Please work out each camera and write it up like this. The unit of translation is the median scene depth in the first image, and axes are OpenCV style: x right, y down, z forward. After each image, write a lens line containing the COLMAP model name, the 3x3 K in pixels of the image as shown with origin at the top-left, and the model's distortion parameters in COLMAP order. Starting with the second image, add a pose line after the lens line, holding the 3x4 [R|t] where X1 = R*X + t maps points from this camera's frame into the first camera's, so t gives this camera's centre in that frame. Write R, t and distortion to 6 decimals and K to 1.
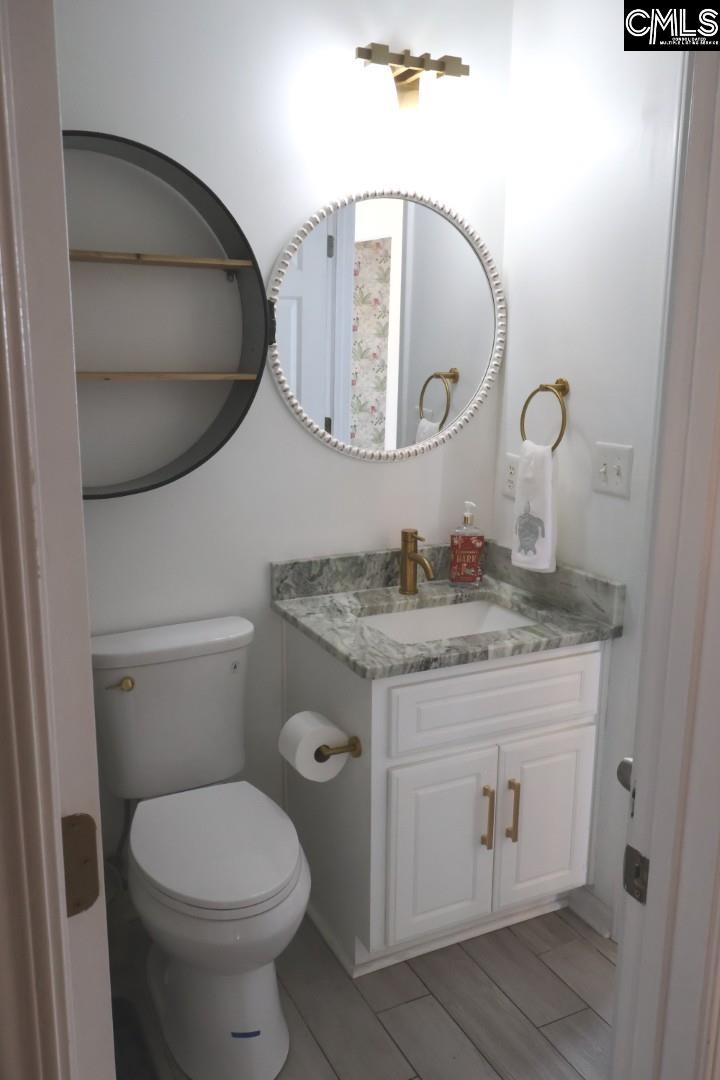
lens RADIAL K [[899.8, 0, 363.0], [0, 899.8, 543.6], [0, 0, 1]] dist [-0.007189, 0.004824]
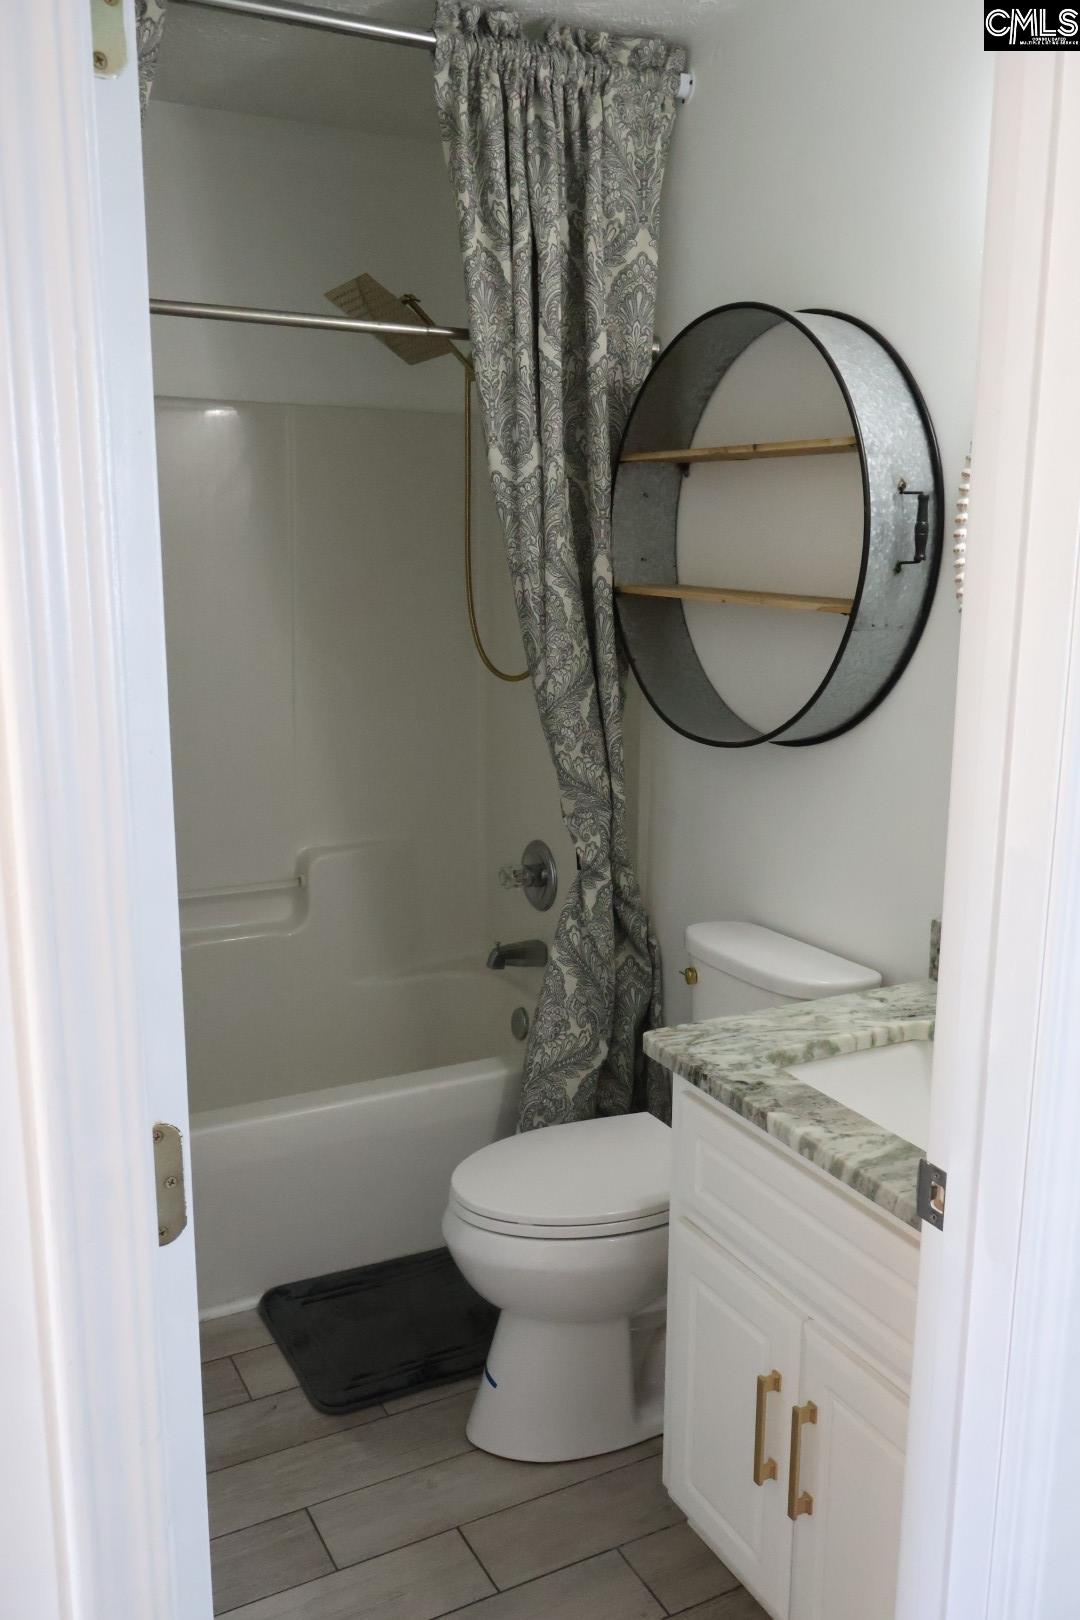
lens RADIAL K [[1349.6, 0, 544.6], [0, 1349.6, 815.3], [0, 0, 1]] dist [-0.007189, 0.004824]
pose [[0.023039, 0.193852, -0.980760, 0.892583], [-0.228929, 0.955977, 0.183575, -0.173776], [0.973170, 0.220295, 0.066403, 0.756269]]
